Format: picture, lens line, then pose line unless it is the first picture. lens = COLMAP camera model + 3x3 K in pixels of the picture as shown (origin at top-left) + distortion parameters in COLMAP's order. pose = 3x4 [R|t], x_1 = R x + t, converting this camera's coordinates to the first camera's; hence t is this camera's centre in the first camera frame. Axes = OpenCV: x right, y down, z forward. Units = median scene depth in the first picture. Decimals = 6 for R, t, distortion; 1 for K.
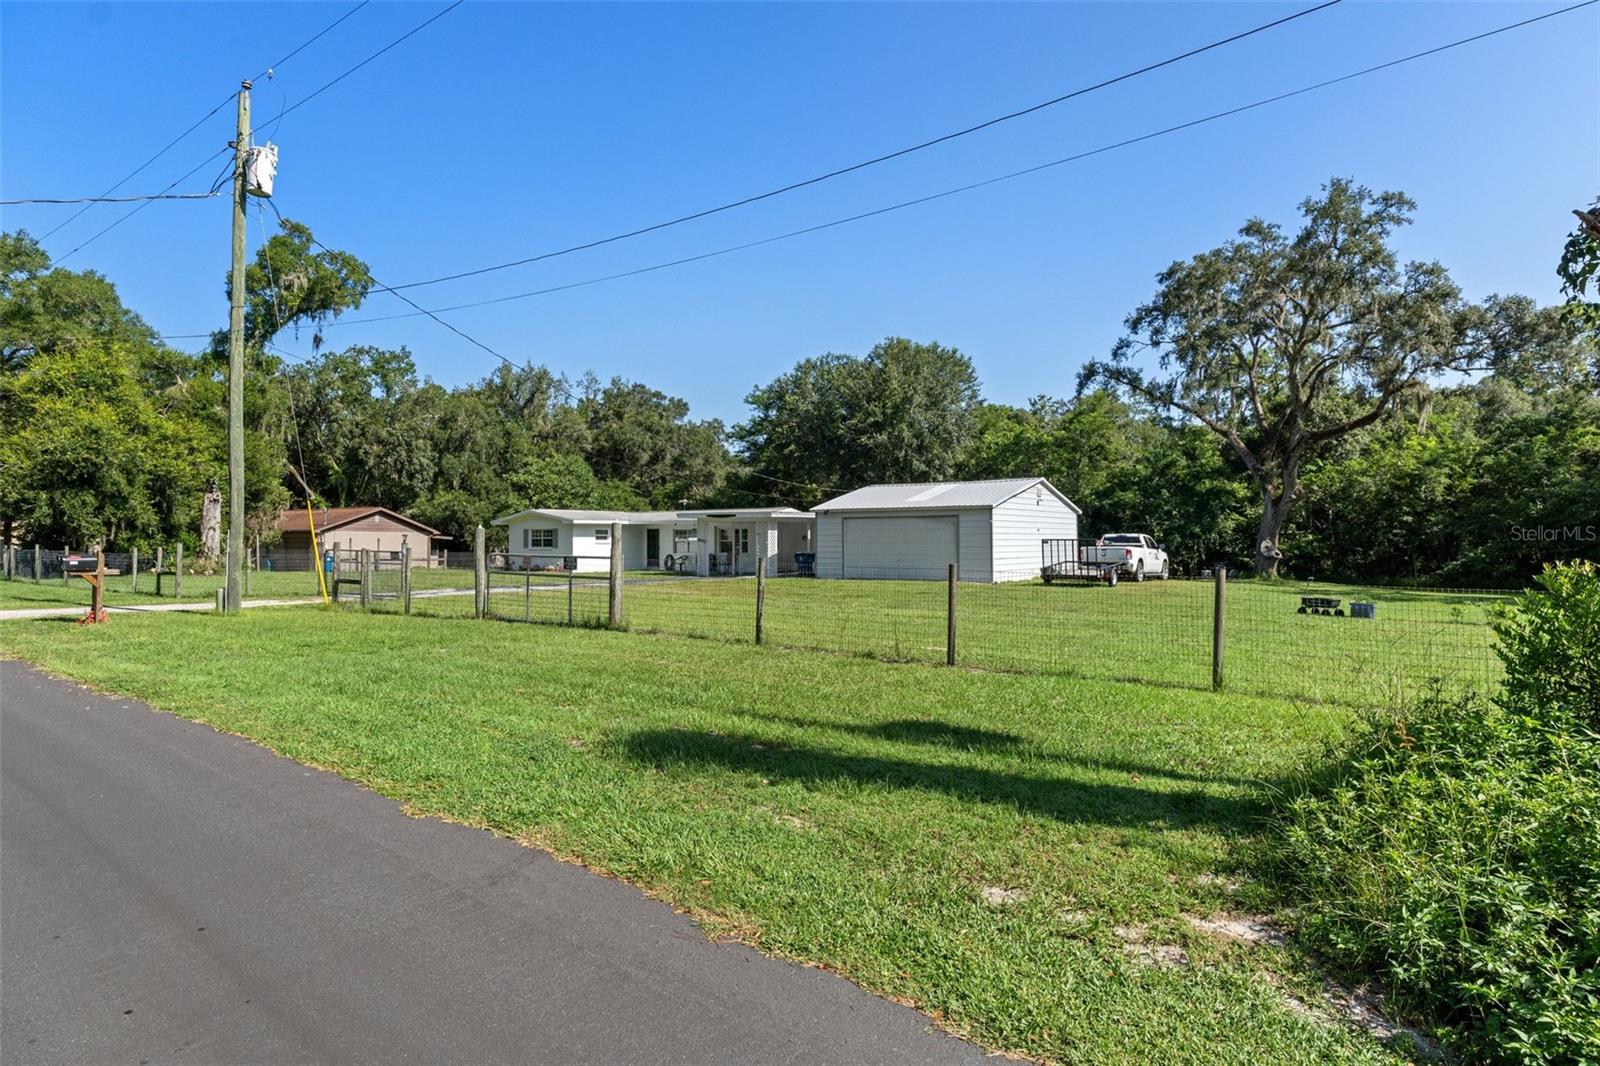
lens RADIAL K [[901.0, 0, 830.0], [0, 901.0, 507.6], [0, 0, 1]] dist [0.003636, 0.005295]
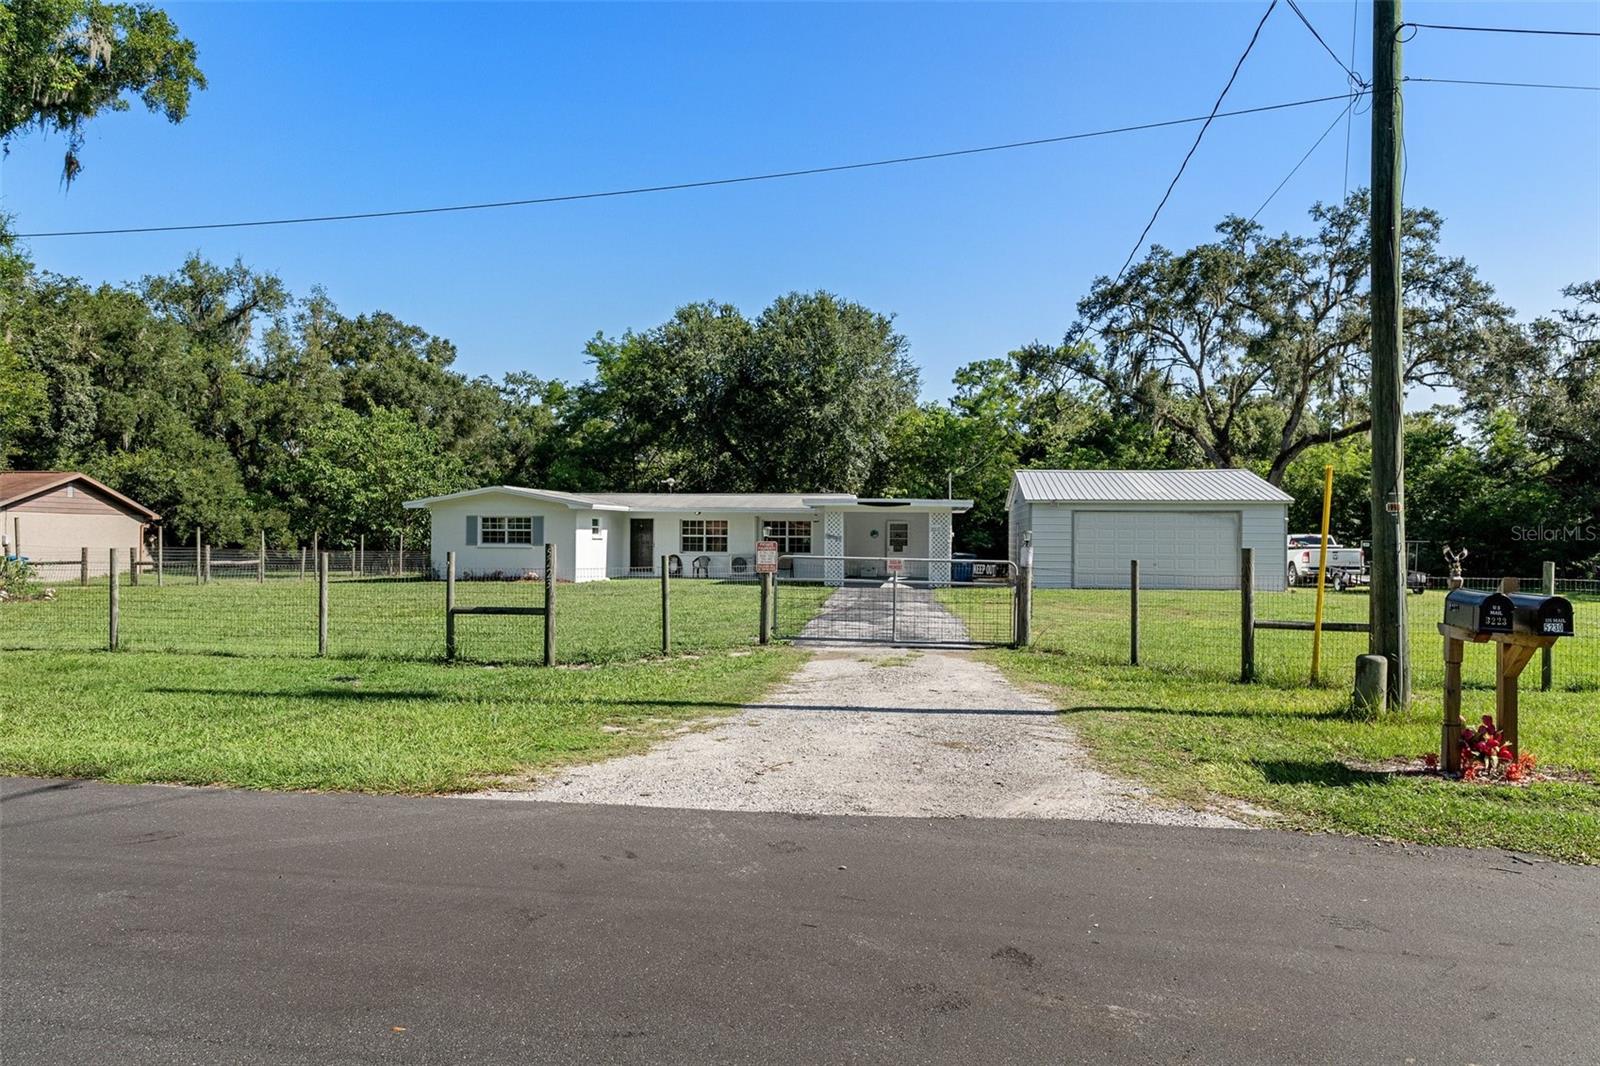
lens RADIAL K [[958.1, 0, 827.5], [0, 958.1, 522.7], [0, 0, 1]] dist [-0.013659, 0.003734]
pose [[0.887888, 0.013598, 0.459858, -0.372905], [-0.026294, 0.999429, 0.021214, 0.006514], [-0.459307, -0.030927, 0.887739, 0.239710]]
